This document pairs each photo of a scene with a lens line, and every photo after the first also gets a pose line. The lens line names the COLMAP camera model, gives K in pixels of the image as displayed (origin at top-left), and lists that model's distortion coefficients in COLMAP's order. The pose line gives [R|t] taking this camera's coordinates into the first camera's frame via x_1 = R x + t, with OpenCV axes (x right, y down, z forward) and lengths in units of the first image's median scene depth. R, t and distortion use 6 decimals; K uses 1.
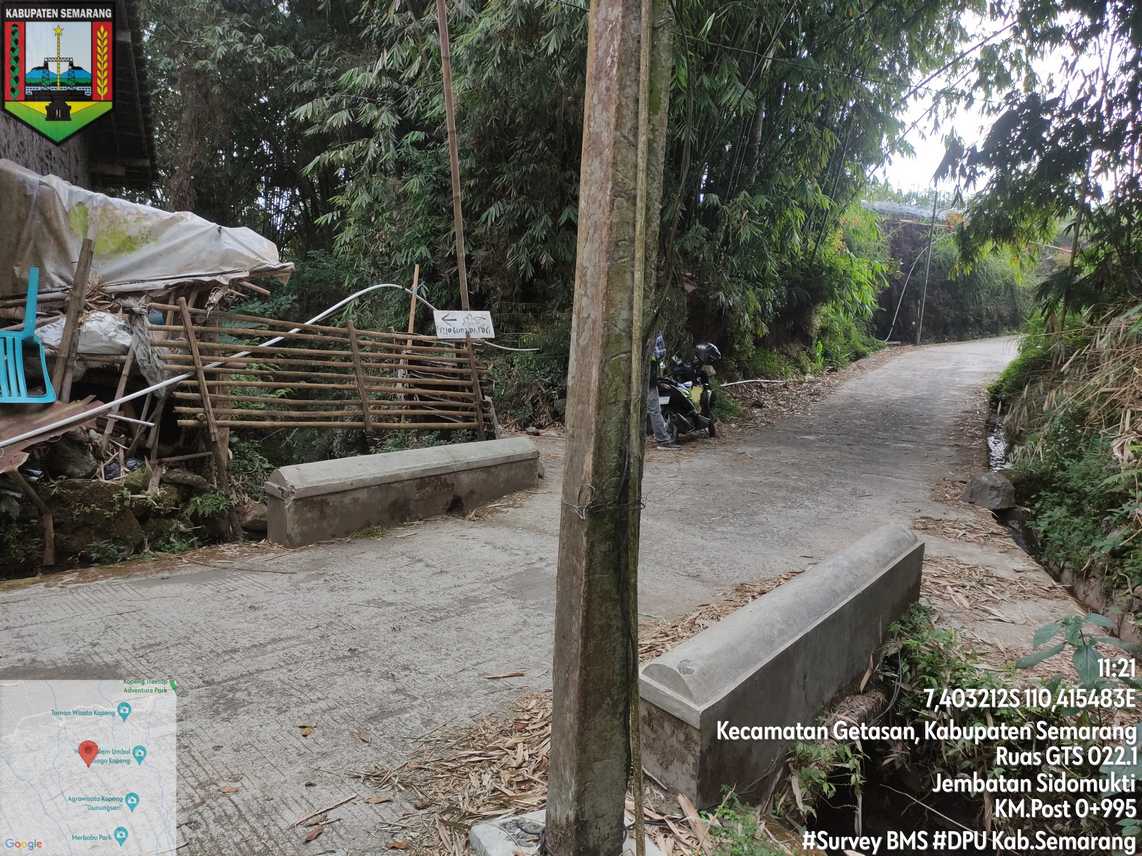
lens RADIAL K [[836.8, 0, 566.6], [0, 836.8, 426.0], [0, 0, 1]] dist [0.059454, -0.056696]
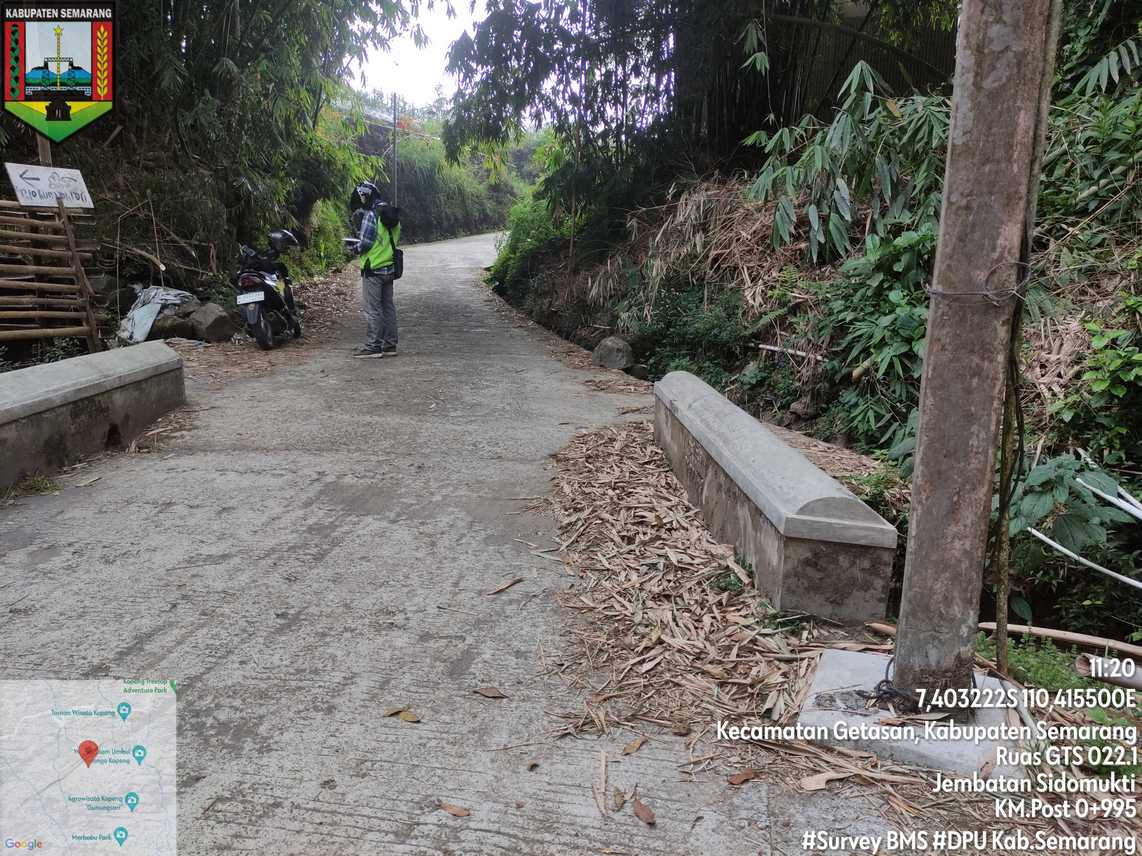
lens RADIAL K [[836.8, 0, 568.6], [0, 836.8, 425.6], [0, 0, 1]] dist [0.059454, -0.056696]
pose [[0.788653, -0.150102, 0.596234, -0.296254], [0.089772, 0.987461, 0.129849, 0.028912], [-0.608249, -0.048881, 0.792240, 0.205878]]
